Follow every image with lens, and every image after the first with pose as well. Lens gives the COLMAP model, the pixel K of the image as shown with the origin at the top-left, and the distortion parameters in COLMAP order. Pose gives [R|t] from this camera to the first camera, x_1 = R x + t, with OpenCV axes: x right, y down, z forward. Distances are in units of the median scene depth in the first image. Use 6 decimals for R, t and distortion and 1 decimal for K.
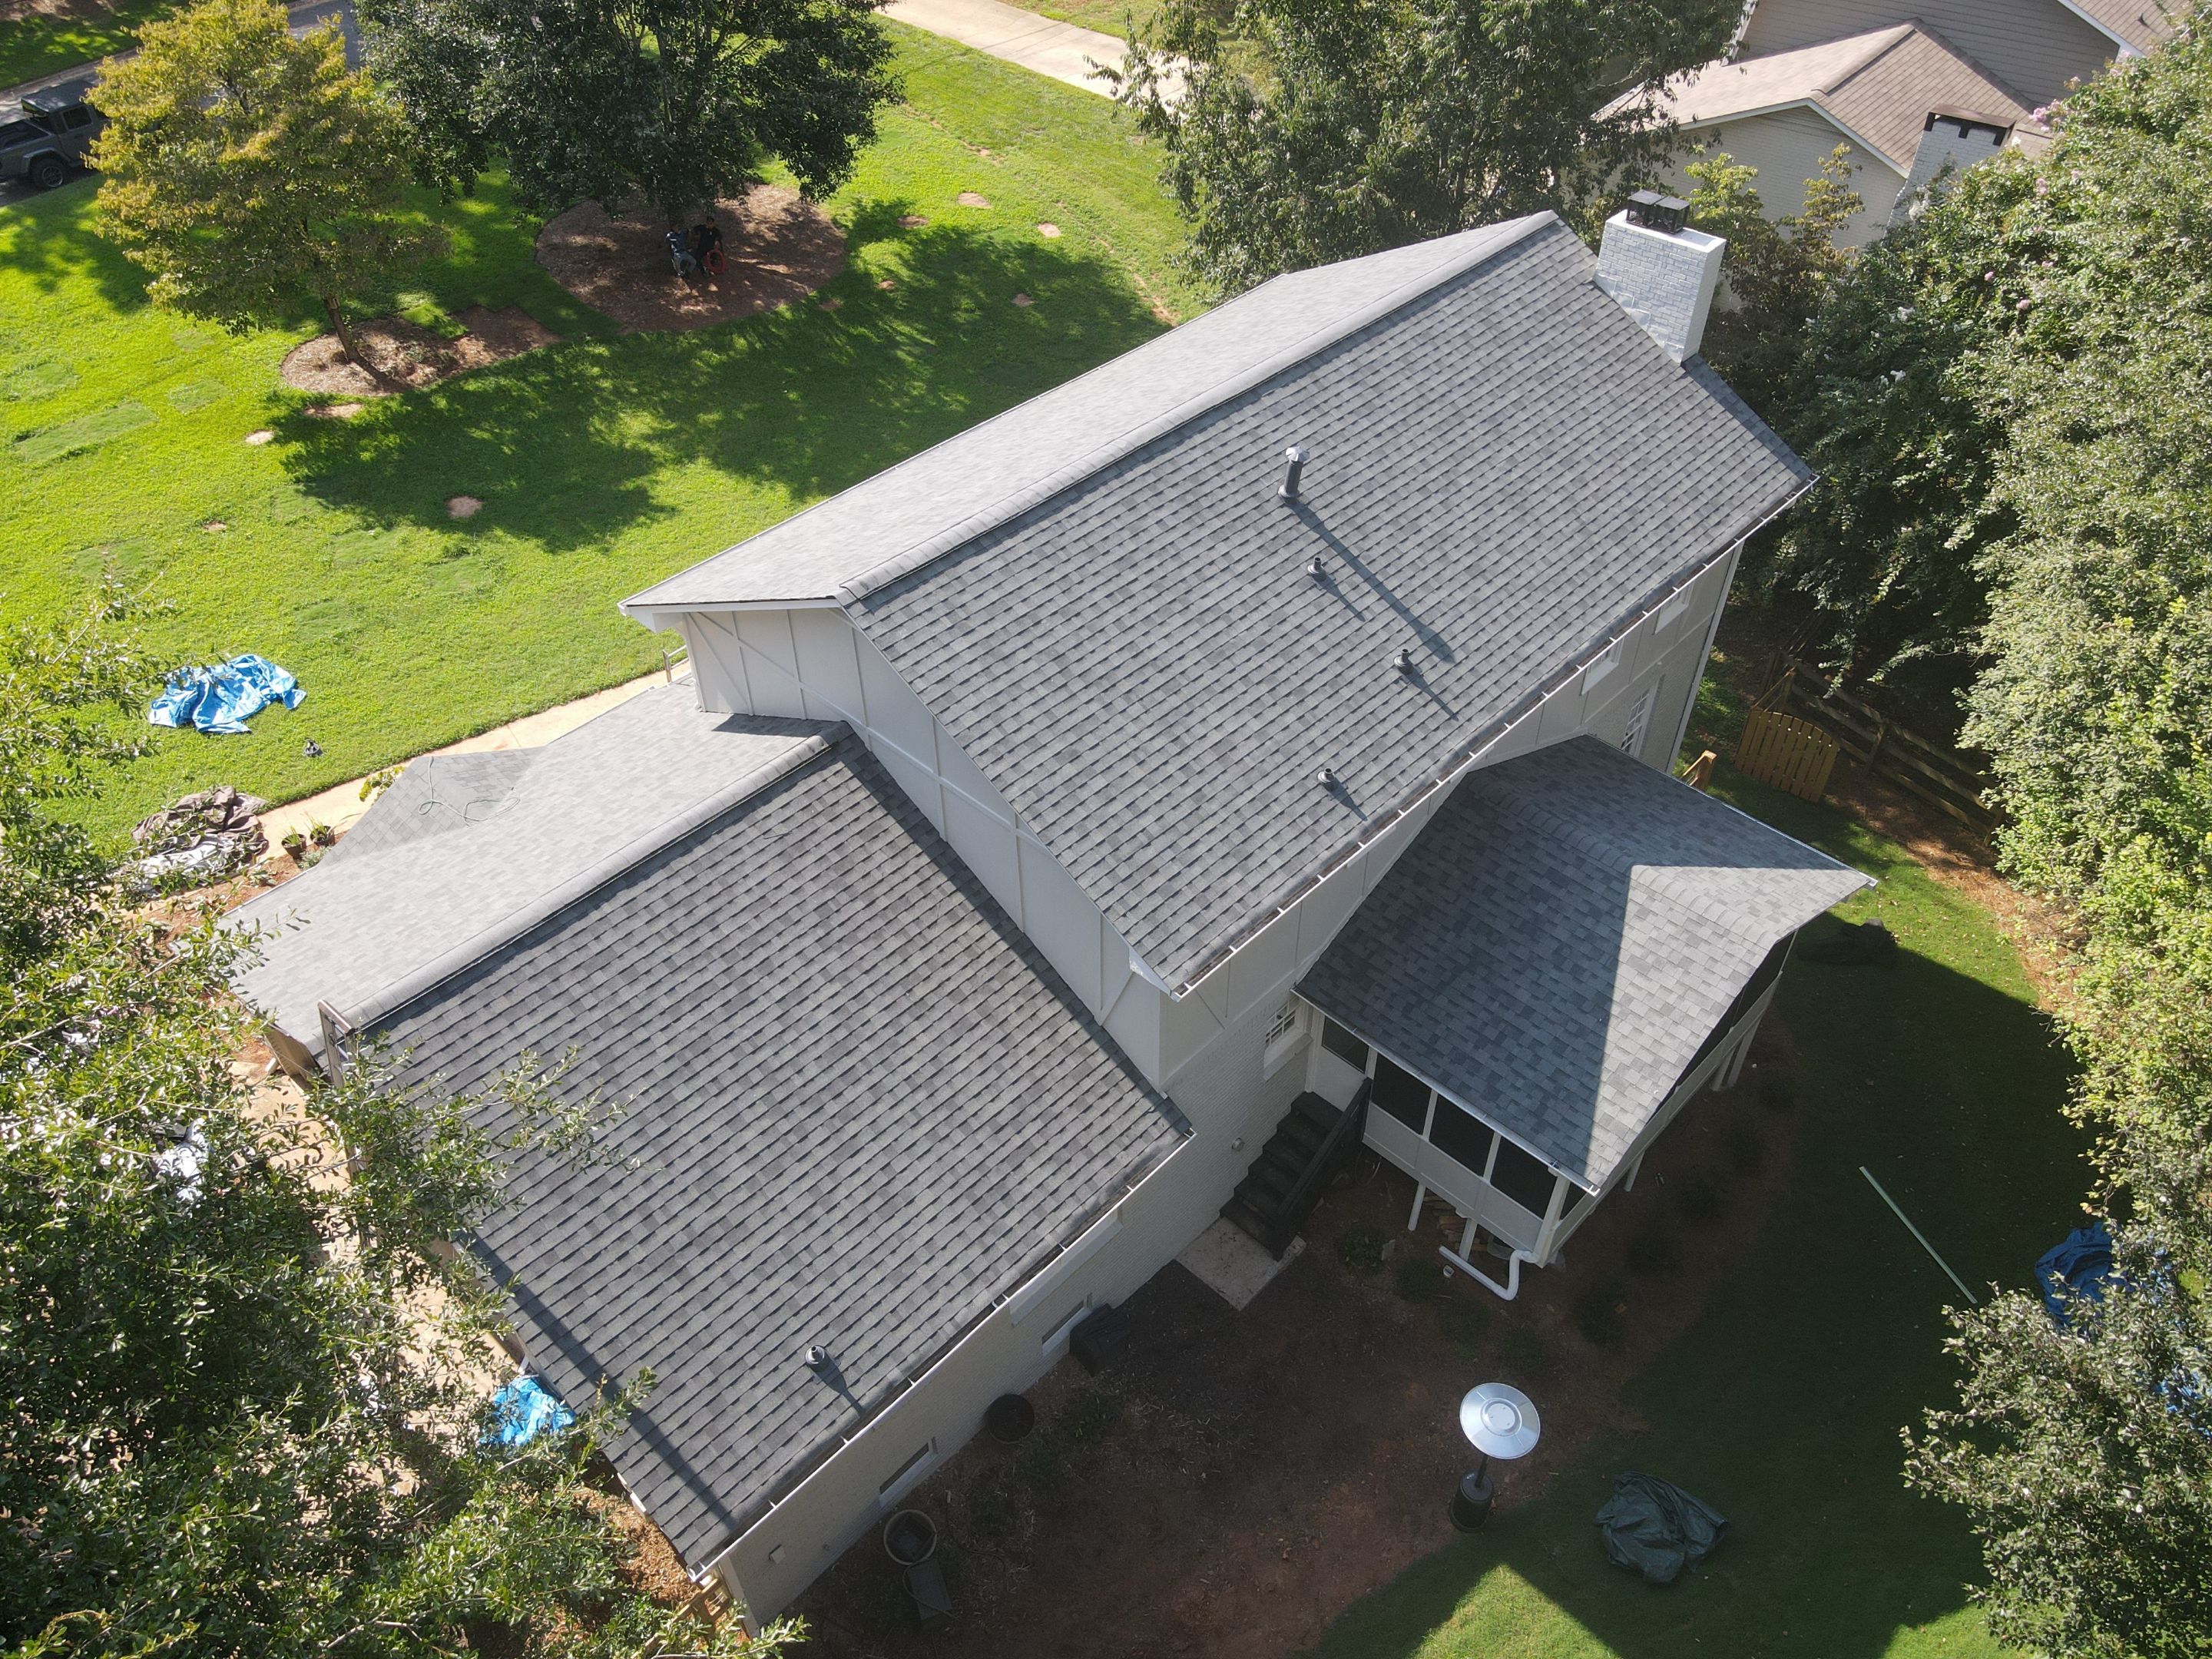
lens RADIAL K [[1604.1, 0, 1113.6], [0, 1604.1, 822.2], [0, 0, 1]] dist [-0.012336, 0.035497]
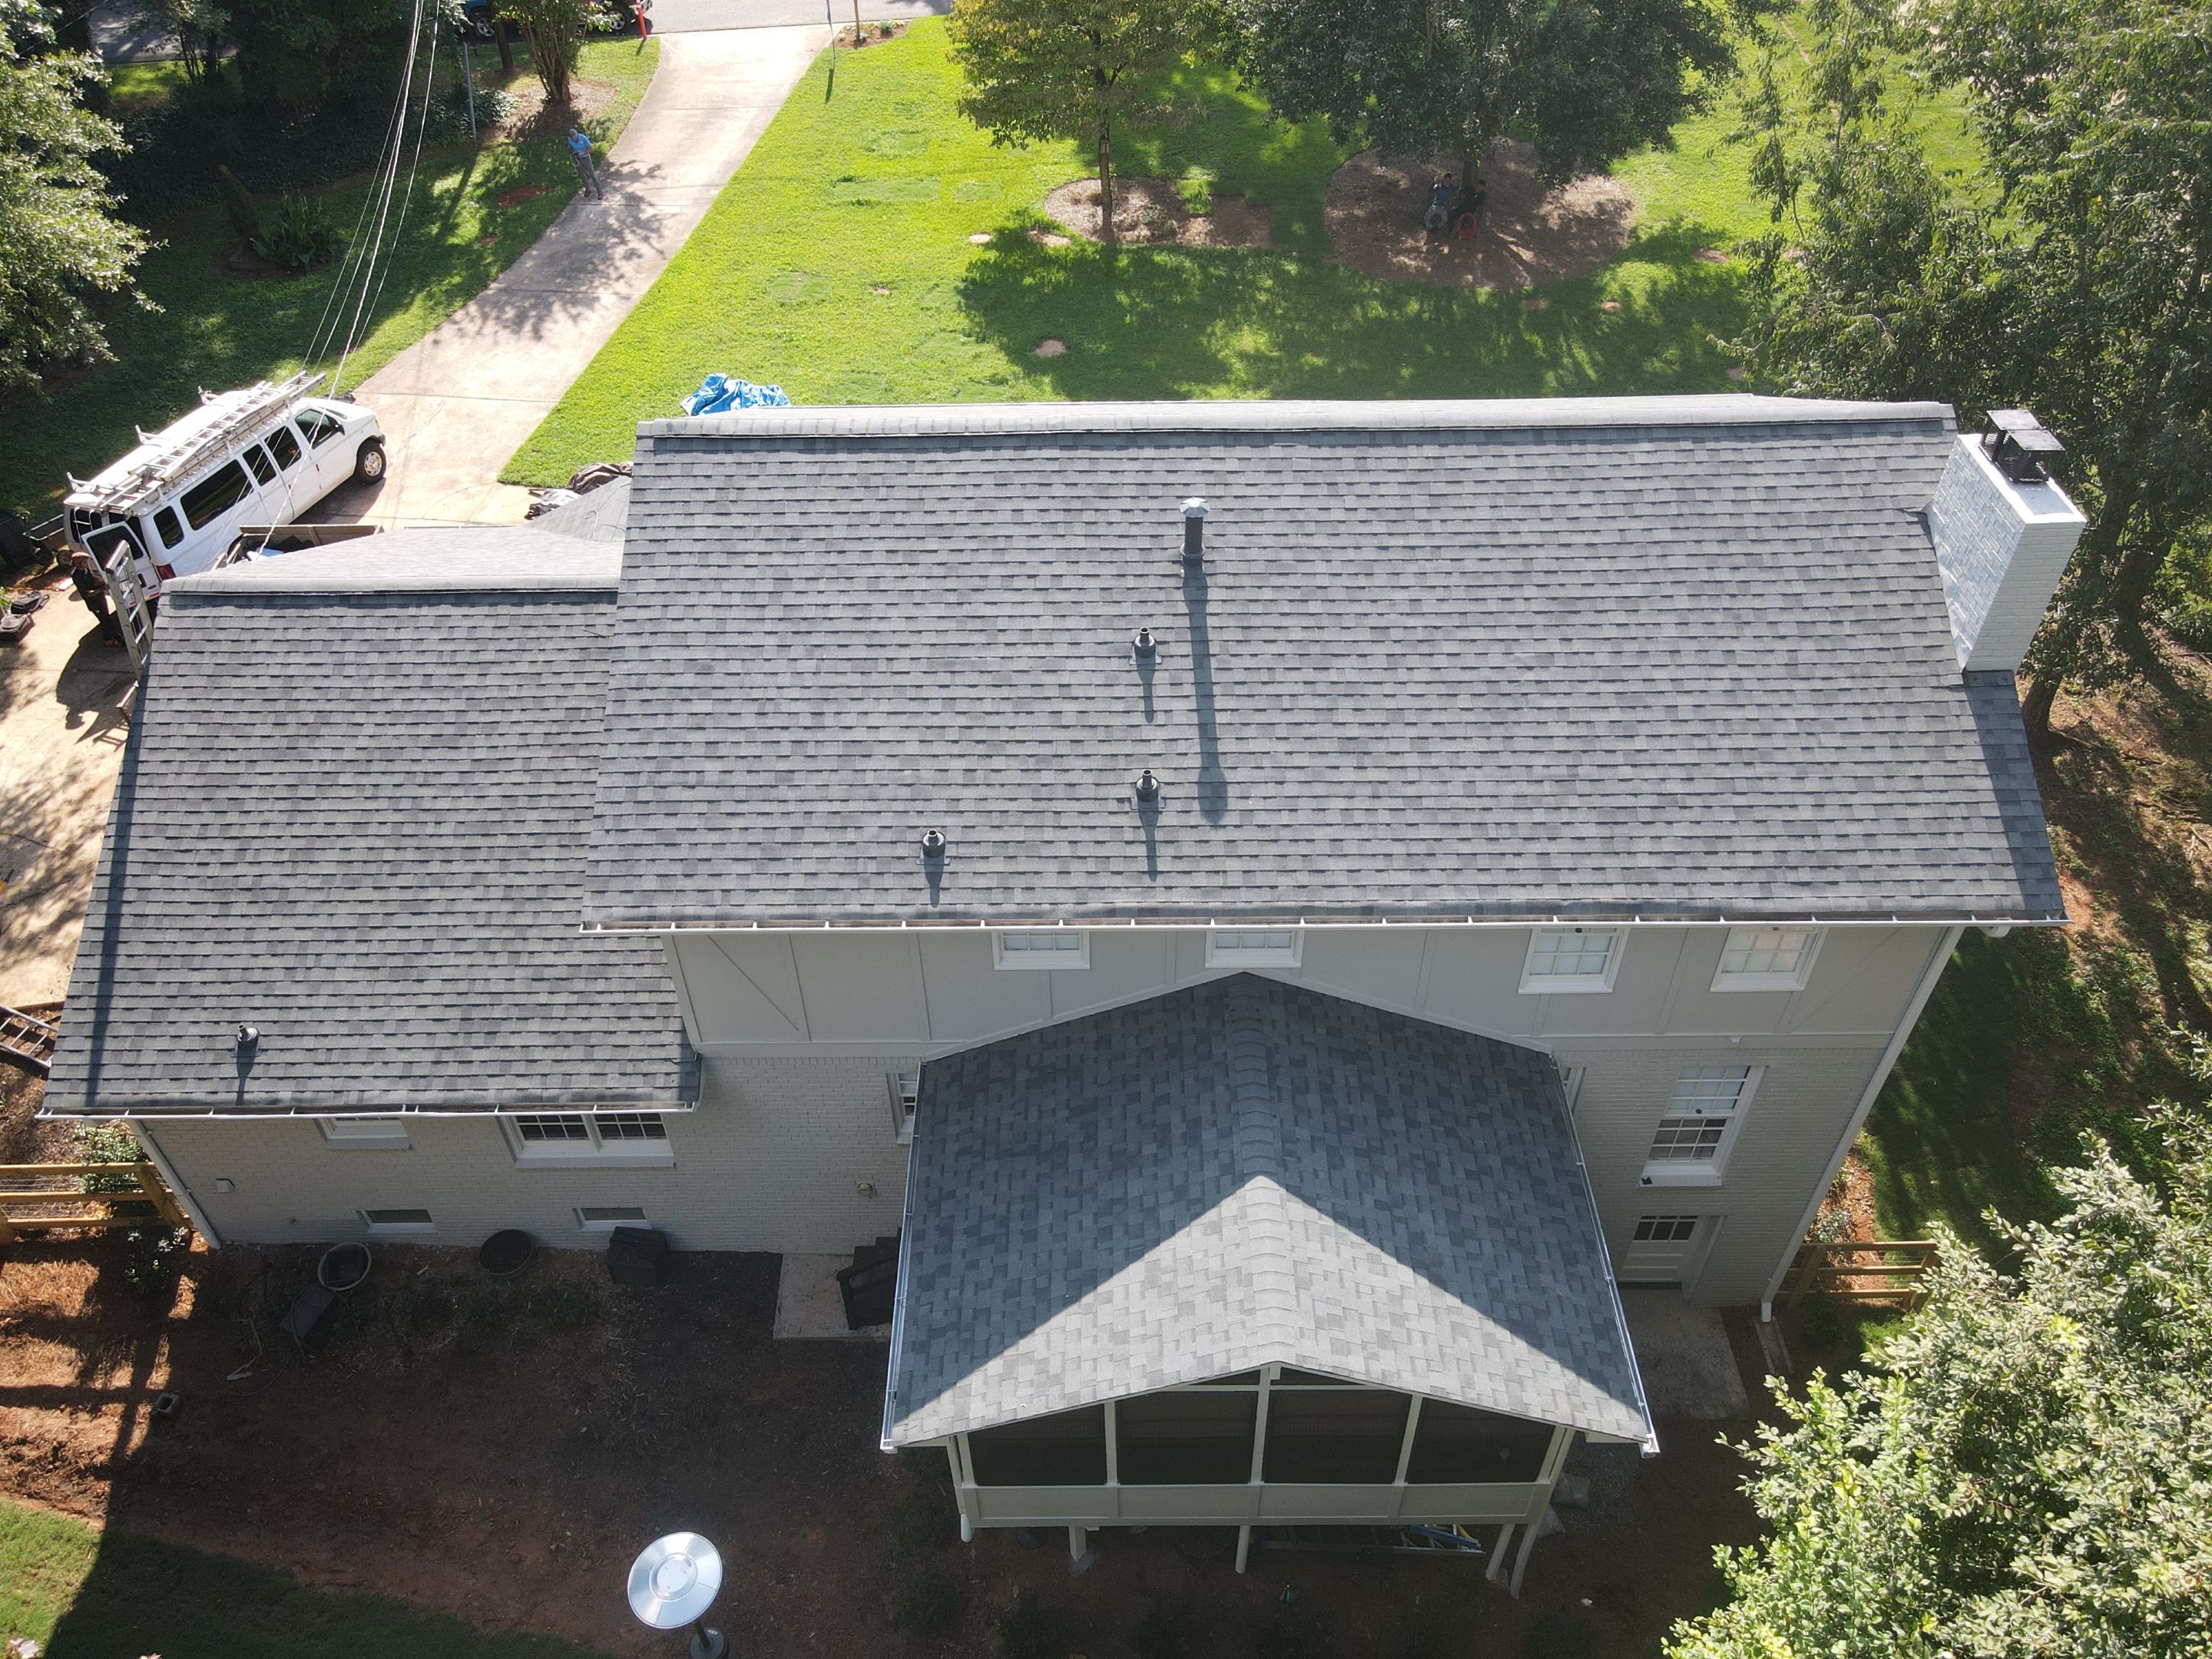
lens RADIAL K [[1604.1, 0, 1113.6], [0, 1604.1, 822.2], [0, 0, 1]] dist [-0.012336, 0.035497]
pose [[0.698498, 0.486951, -0.524384, 0.613292], [-0.484397, 0.861114, 0.154410, -0.204571], [0.526745, 0.146155, 0.837364, 0.328153]]
